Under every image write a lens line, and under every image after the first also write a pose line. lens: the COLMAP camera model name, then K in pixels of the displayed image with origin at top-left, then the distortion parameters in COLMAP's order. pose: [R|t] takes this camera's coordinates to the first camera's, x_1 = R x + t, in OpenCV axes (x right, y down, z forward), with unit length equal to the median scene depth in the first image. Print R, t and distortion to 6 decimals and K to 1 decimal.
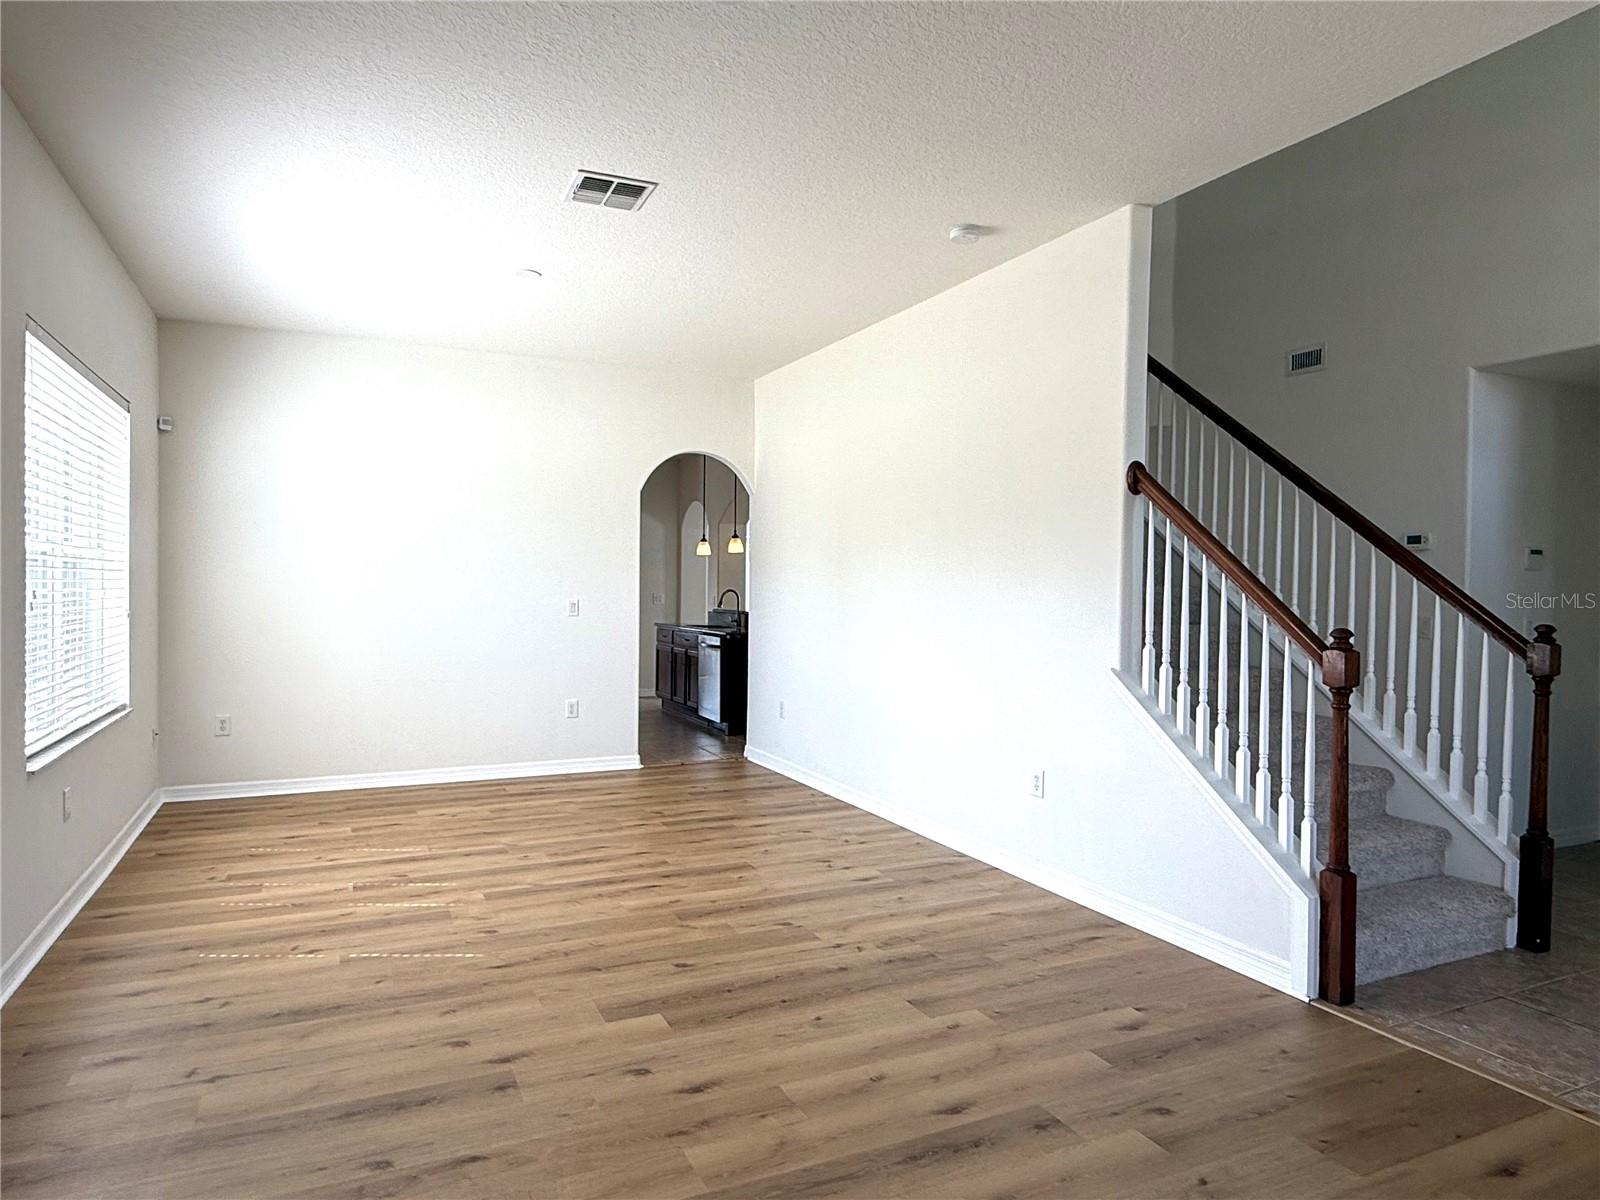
lens RADIAL K [[964.3, 0, 797.4], [0, 964.3, 602.9], [0, 0, 1]] dist [0.004469, -0.003316]
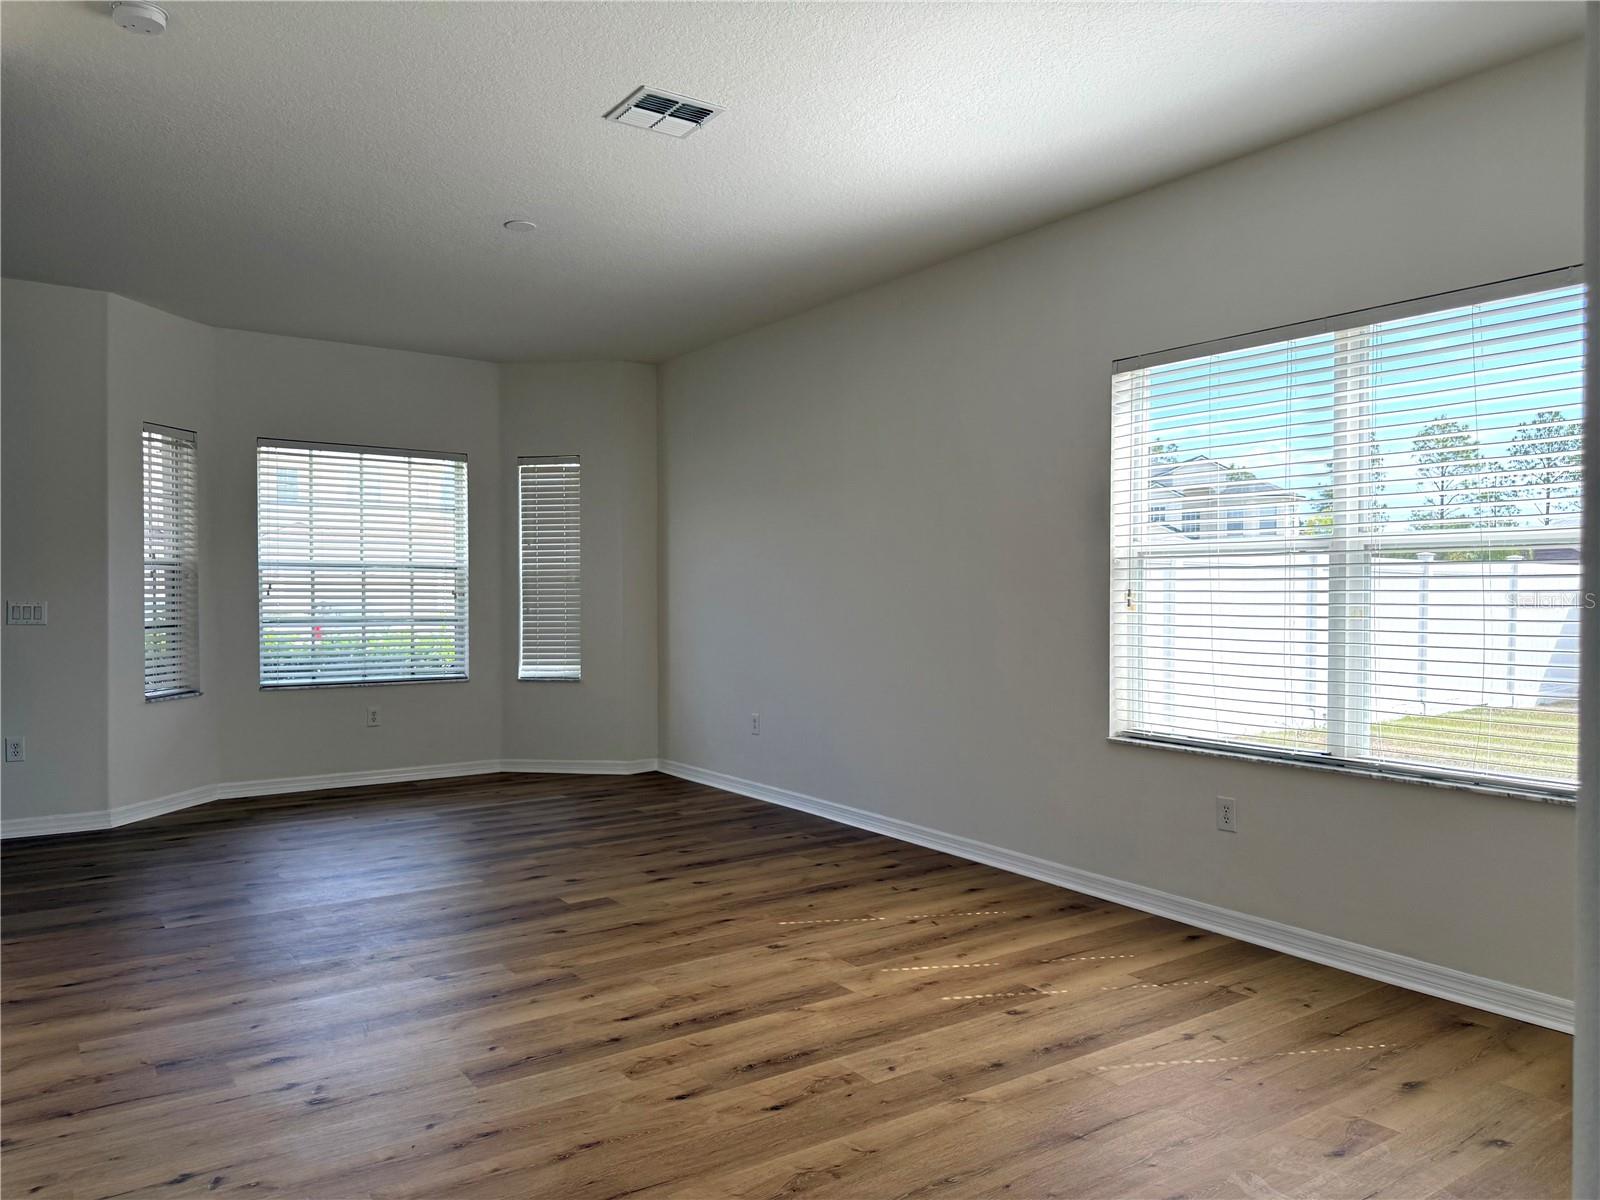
lens RADIAL K [[1134.3, 0, 804.8], [0, 1134.3, 596.3], [0, 0, 1]] dist [0.019750, -0.021658]
pose [[-0.984949, -0.012596, -0.172383, -0.144581], [-0.016946, 0.999573, 0.023789, -0.026297], [0.172010, 0.026352, -0.984743, 1.991406]]
